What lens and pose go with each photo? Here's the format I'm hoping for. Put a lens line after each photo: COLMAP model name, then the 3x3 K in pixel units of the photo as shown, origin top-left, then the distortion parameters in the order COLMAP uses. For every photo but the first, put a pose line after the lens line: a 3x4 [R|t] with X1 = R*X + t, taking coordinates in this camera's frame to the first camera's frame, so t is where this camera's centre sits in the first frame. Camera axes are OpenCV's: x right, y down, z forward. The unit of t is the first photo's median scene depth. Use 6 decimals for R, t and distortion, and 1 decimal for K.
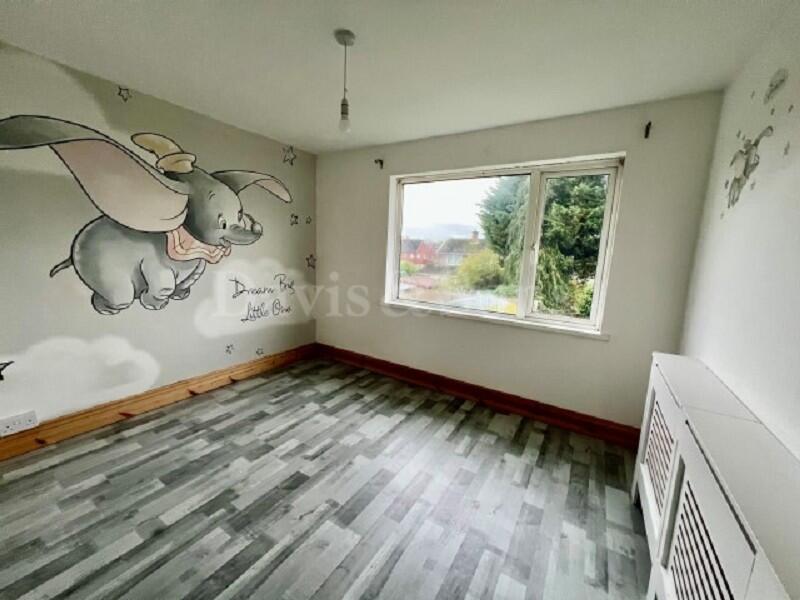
lens RADIAL K [[317.4, 0, 400.6], [0, 317.4, 300.8], [0, 0, 1]] dist [-0.001753, -0.000333]
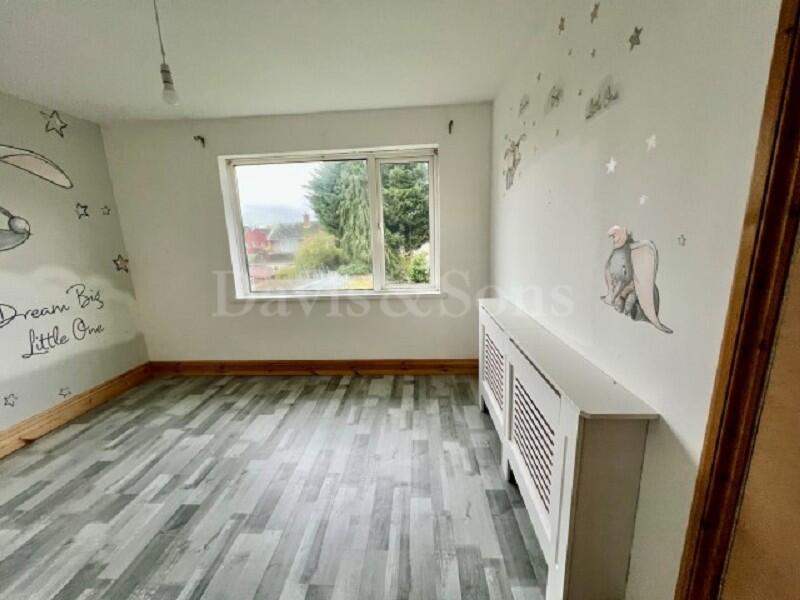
lens RADIAL K [[317.4, 0, 399.2], [0, 317.4, 299.6], [0, 0, 1]] dist [-0.001753, -0.000333]
pose [[0.873401, -0.170955, 0.456010, -0.088906], [0.148487, 0.985257, 0.084967, 0.001000], [-0.463812, -0.006499, 0.885910, -0.029506]]
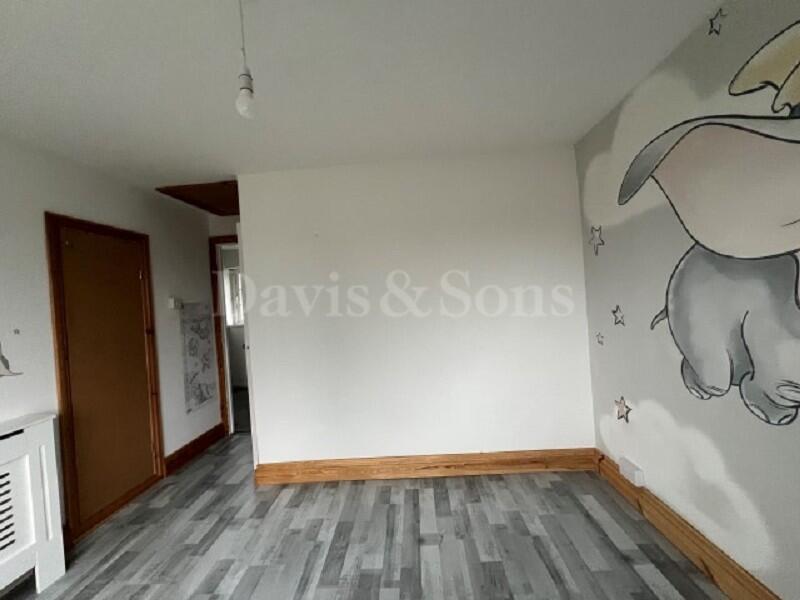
lens RADIAL K [[317.4, 0, 399.0], [0, 317.4, 301.8], [0, 0, 1]] dist [-0.001753, -0.000333]
pose [[-0.871984, 0.022065, -0.489038, -0.089113], [-0.045559, 0.990990, 0.125947, -0.201741], [0.487411, 0.132104, -0.863122, 1.247069]]
